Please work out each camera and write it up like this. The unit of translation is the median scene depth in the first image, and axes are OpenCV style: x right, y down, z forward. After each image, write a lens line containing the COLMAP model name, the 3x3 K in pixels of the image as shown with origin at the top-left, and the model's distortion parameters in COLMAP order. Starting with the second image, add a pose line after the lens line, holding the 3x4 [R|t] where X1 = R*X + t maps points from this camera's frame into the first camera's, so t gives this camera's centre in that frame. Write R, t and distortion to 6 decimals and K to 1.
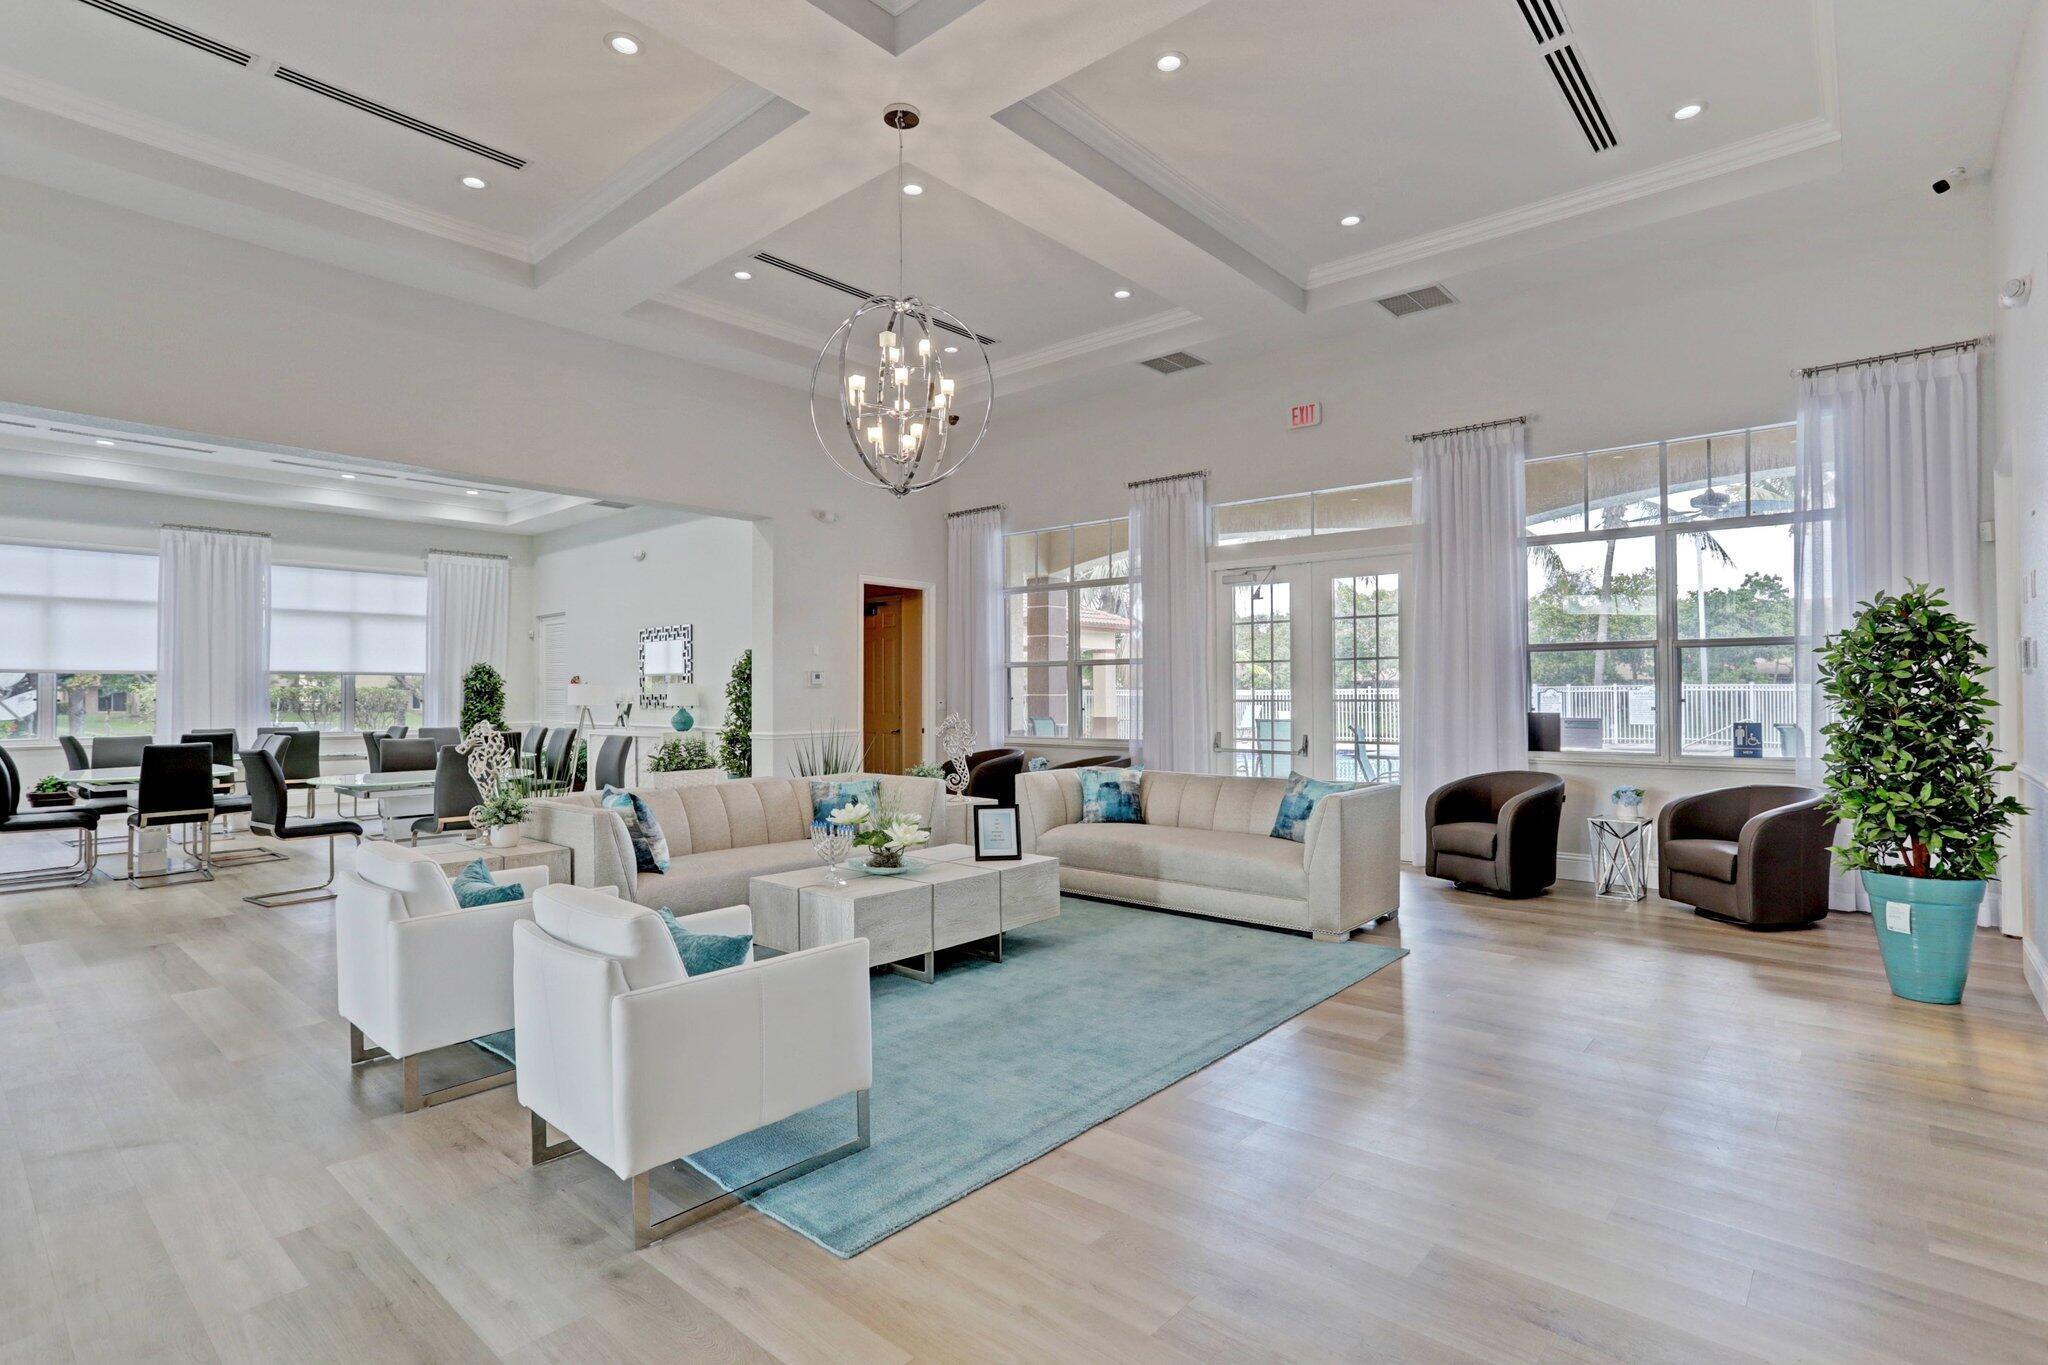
lens RADIAL K [[991.4, 0, 1019.0], [0, 991.4, 684.2], [0, 0, 1]] dist [-0.003508, 0.001039]
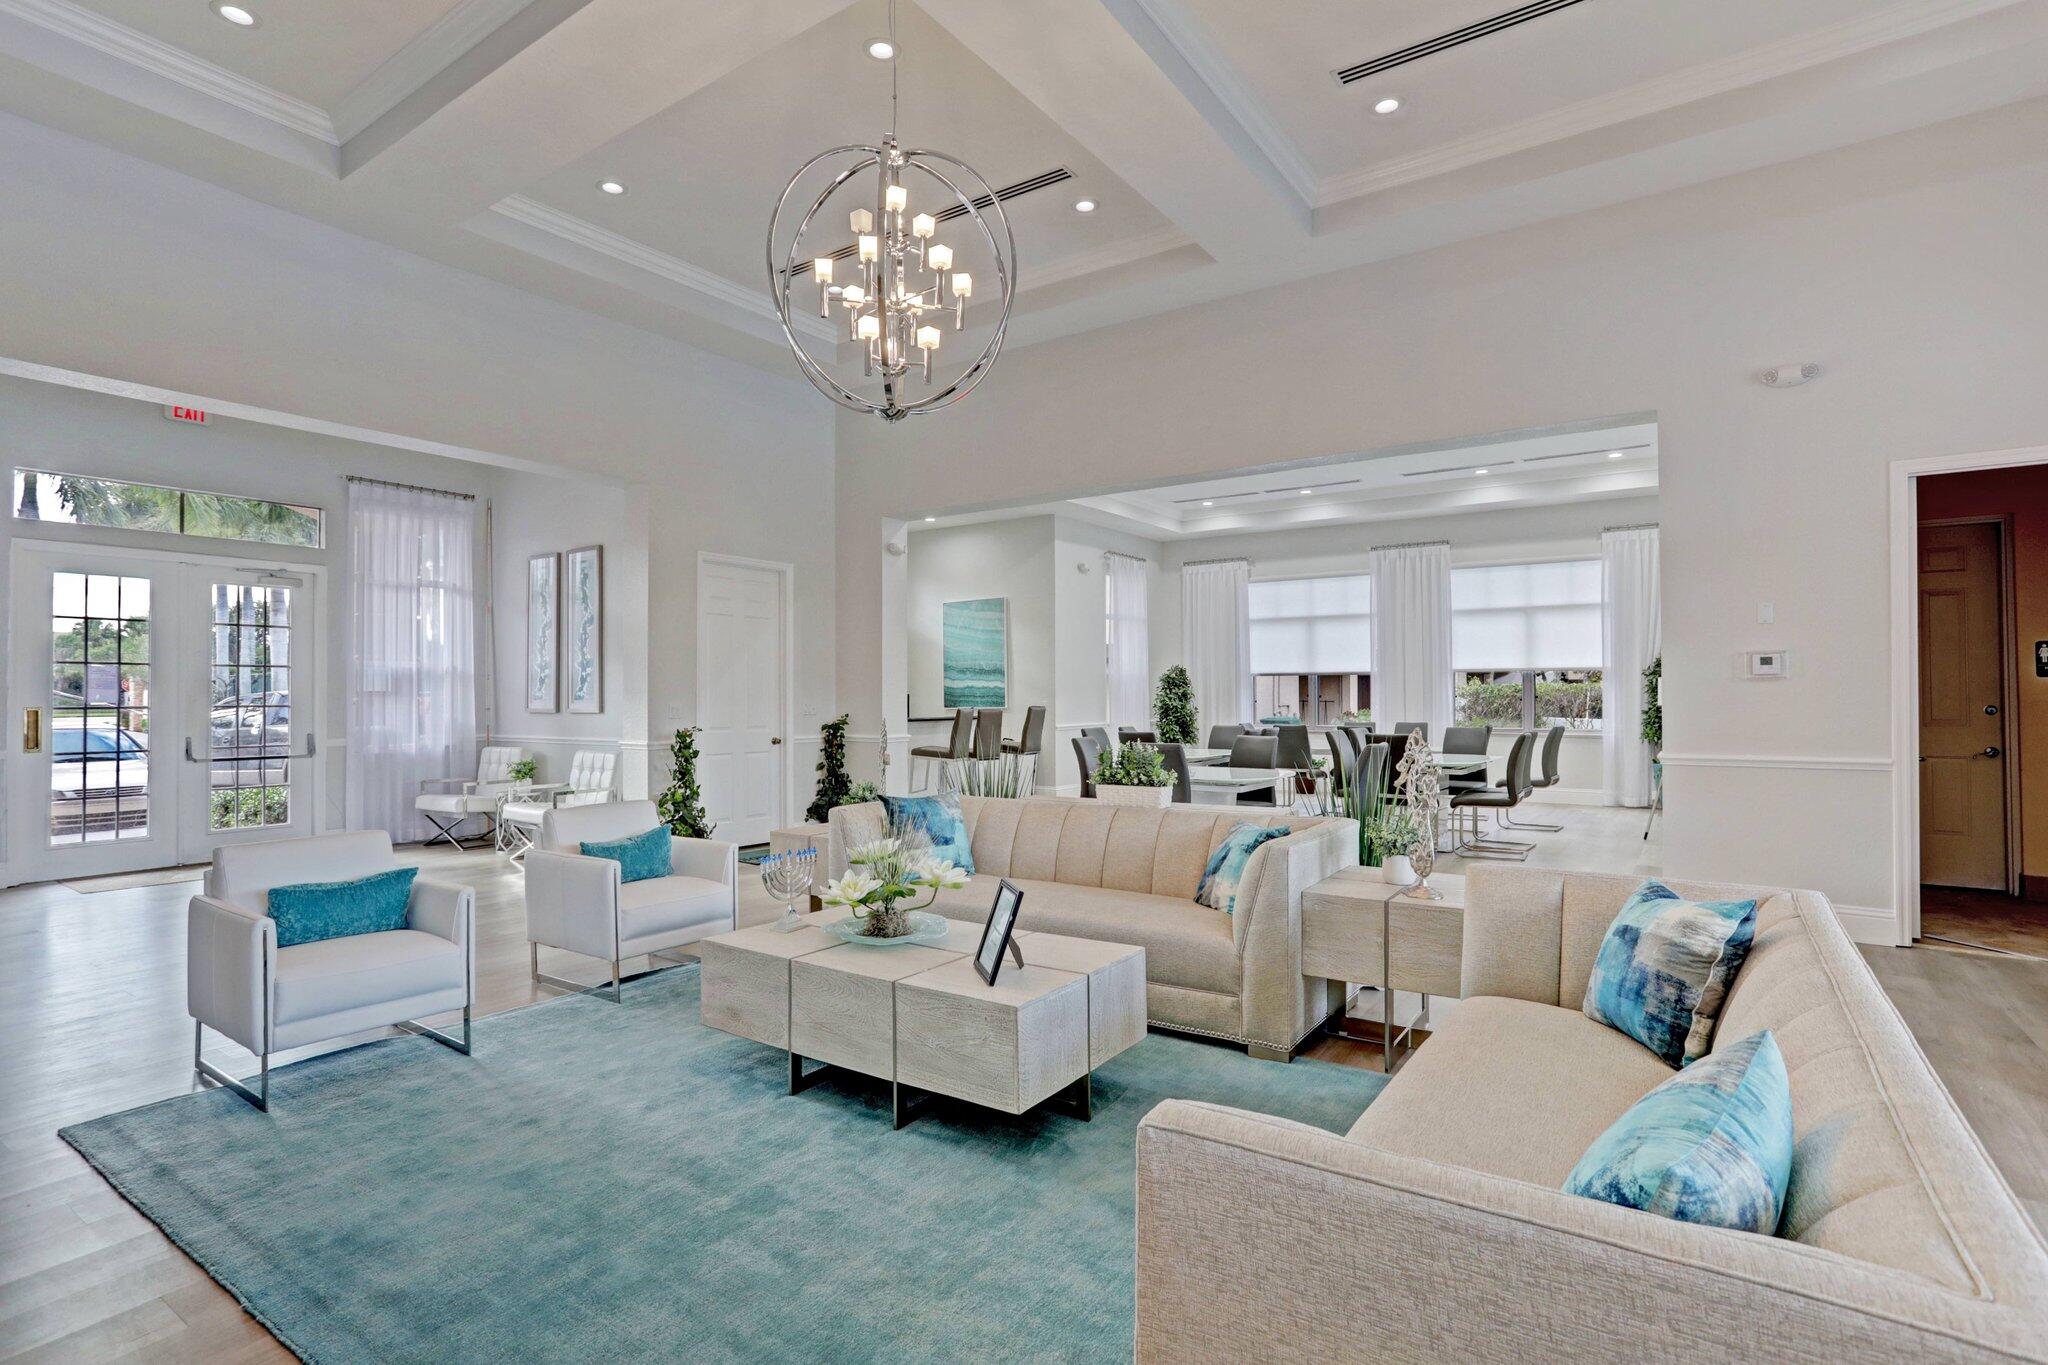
lens RADIAL K [[991.4, 0, 1038.9], [0, 991.4, 685.3], [0, 0, 1]] dist [-0.003508, 0.001039]
pose [[0.127282, -0.002448, -0.991864, 0.255840], [0.010503, 0.999944, -0.001120, 0.001784], [0.991811, -0.010275, 0.127301, 0.424475]]
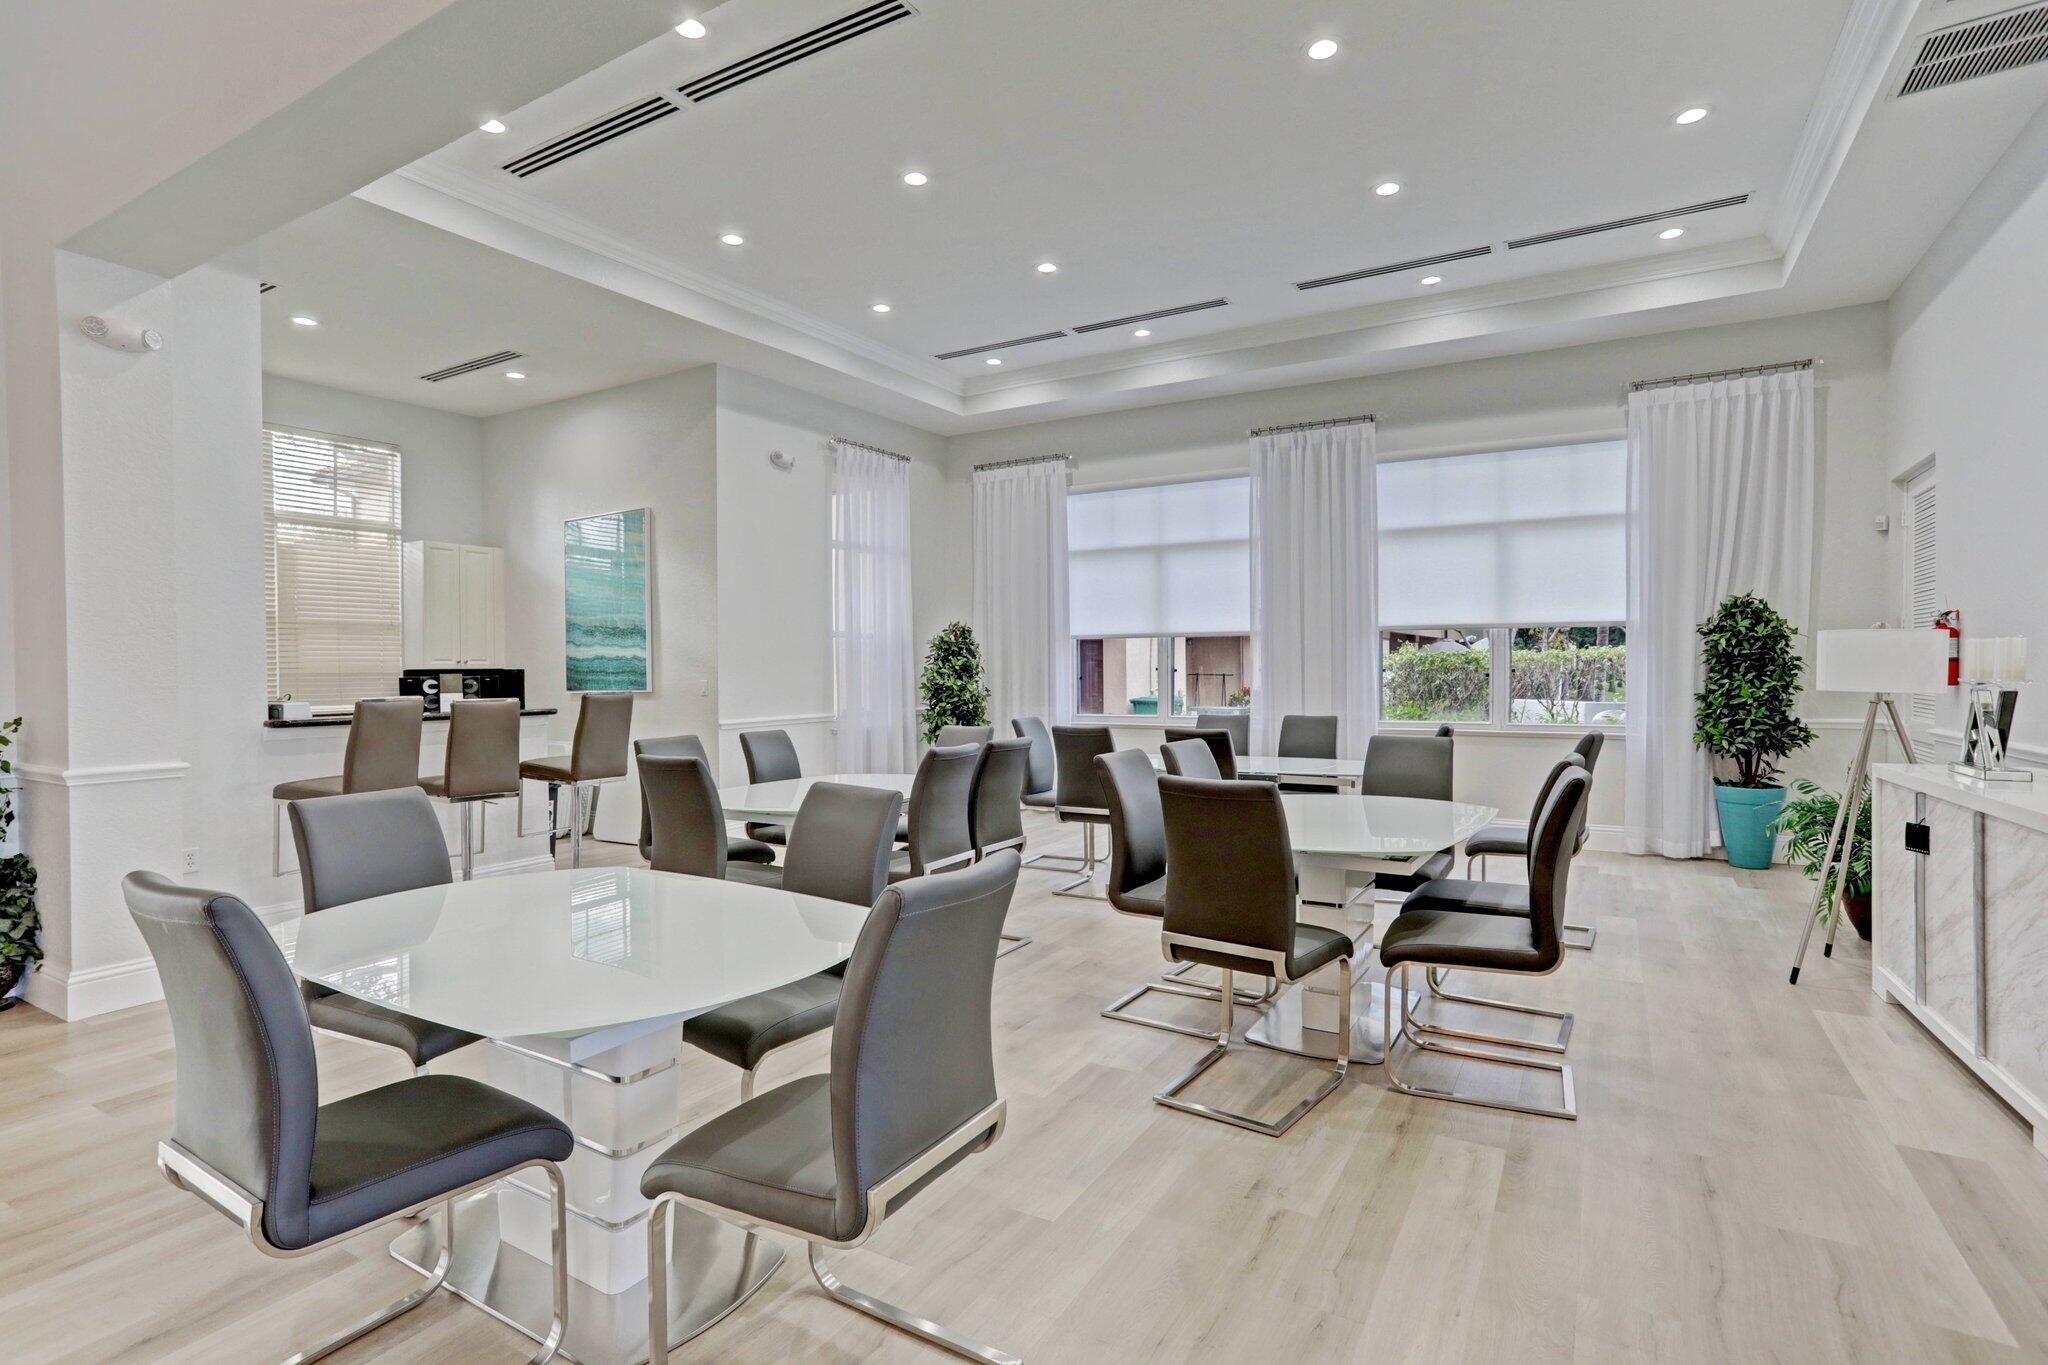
lens RADIAL K [[991.4, 0, 1022.1], [0, 991.4, 678.8], [0, 0, 1]] dist [-0.003508, 0.001039]
pose [[0.182701, 0.018311, -0.982998, -0.151092], [0.012799, 0.999698, 0.021001, 0.005939], [0.983085, -0.016418, 0.182412, 0.654640]]
